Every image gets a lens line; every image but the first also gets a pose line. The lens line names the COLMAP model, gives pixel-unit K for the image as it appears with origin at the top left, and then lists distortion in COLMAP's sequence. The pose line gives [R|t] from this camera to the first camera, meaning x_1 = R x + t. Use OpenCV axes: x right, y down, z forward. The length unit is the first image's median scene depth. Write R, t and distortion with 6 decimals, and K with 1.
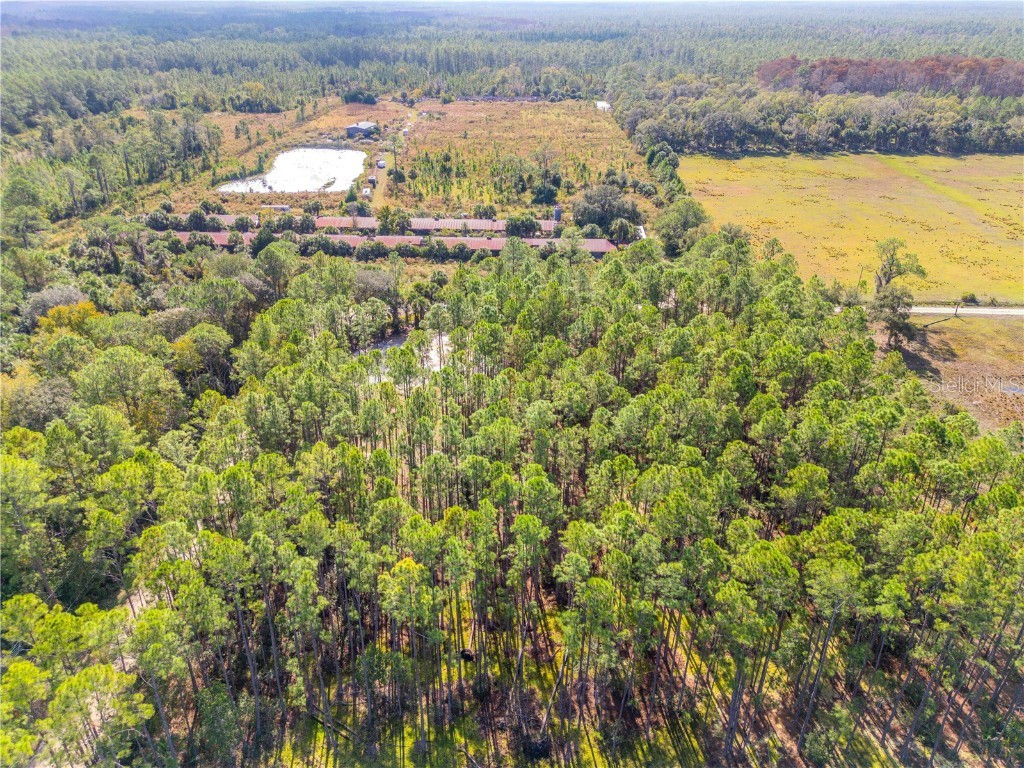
lens RADIAL K [[722.2, 0, 512.0], [0, 722.2, 384.0], [0, 0, 1]] dist [0.079768, -0.088951]
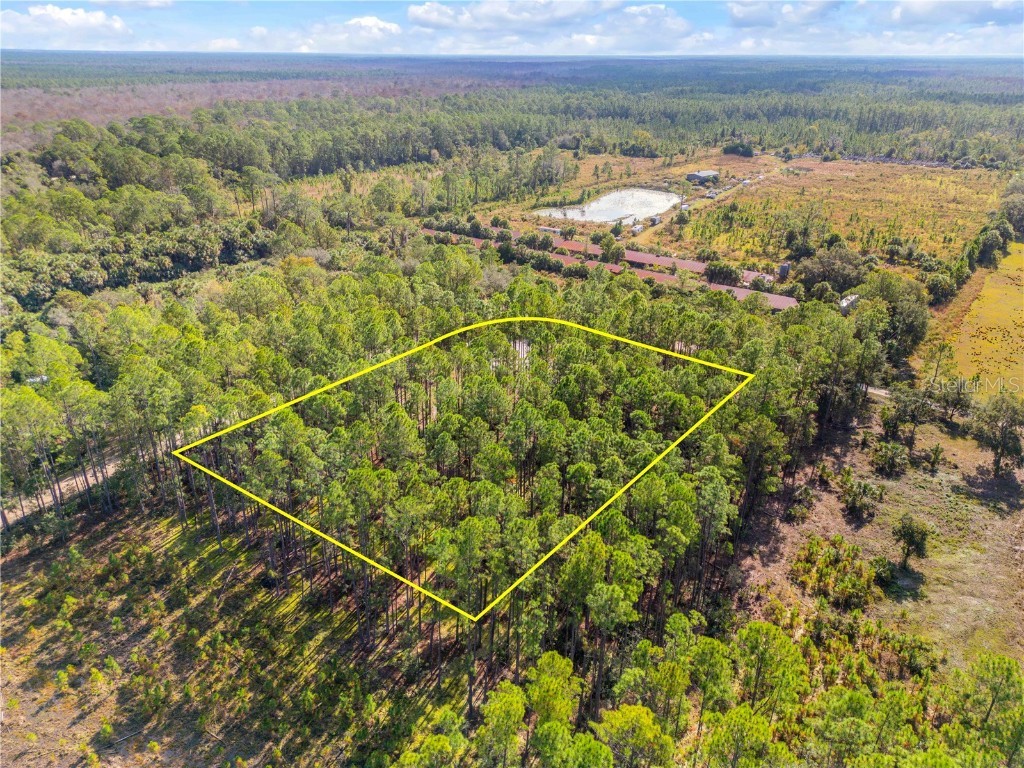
lens RADIAL K [[722.2, 0, 512.0], [0, 722.2, 384.0], [0, 0, 1]] dist [0.079768, -0.088951]
pose [[0.811220, 0.243250, -0.531743, 0.261457], [-0.276825, 0.960767, 0.017189, -0.003360], [0.515063, 0.133256, 0.846731, 0.003571]]
